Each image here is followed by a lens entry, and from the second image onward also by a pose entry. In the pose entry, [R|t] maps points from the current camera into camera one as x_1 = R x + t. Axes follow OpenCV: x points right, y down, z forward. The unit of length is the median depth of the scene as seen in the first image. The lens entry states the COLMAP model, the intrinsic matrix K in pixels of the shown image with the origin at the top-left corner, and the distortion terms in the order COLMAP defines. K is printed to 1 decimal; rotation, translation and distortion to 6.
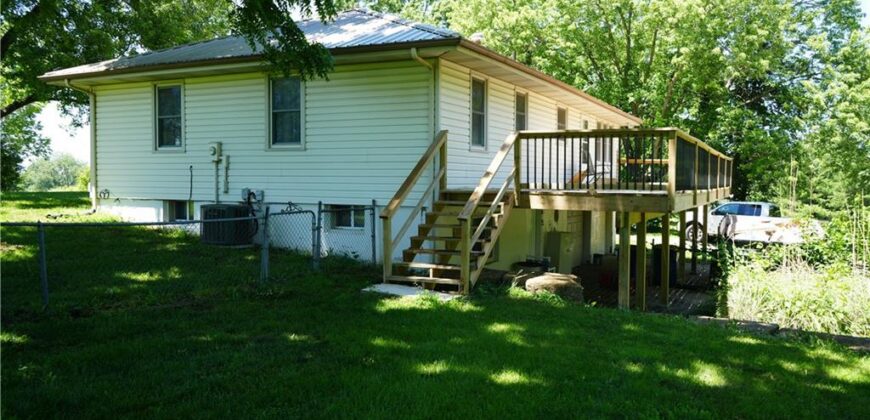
lens RADIAL K [[697.2, 0, 435.0], [0, 697.2, 210.0], [0, 0, 1]] dist [-0.002360, 0.002197]
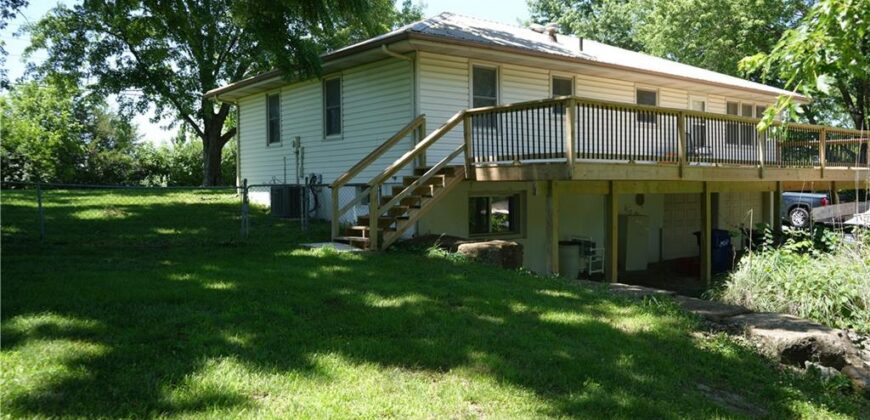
lens RADIAL K [[697.2, 0, 435.0], [0, 697.2, 210.0], [0, 0, 1]] dist [-0.002360, 0.002197]
pose [[0.907328, -0.000864, -0.420423, 0.425897], [-0.003972, 0.999936, -0.010626, 0.044306], [0.420405, 0.011311, 0.907266, -0.014022]]
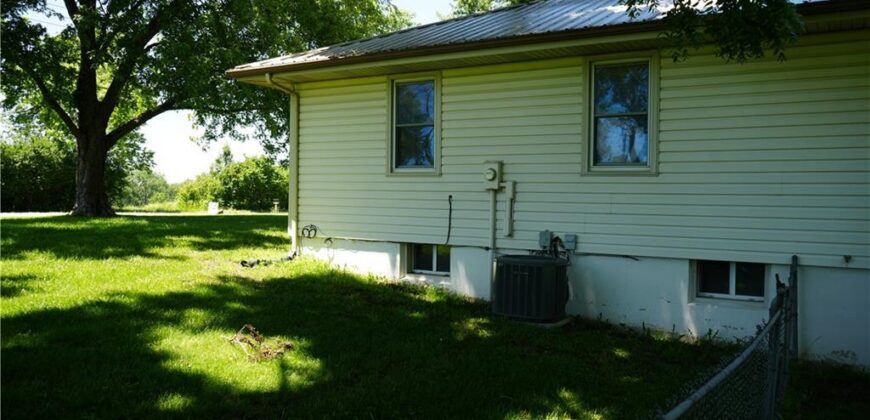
lens RADIAL K [[697.2, 0, 435.0], [0, 697.2, 210.0], [0, 0, 1]] dist [-0.002360, 0.002197]
pose [[0.996313, 0.008582, -0.085362, -0.313162], [-0.010131, 0.999792, -0.017727, -0.037206], [0.085192, 0.018527, 0.996192, 0.315583]]
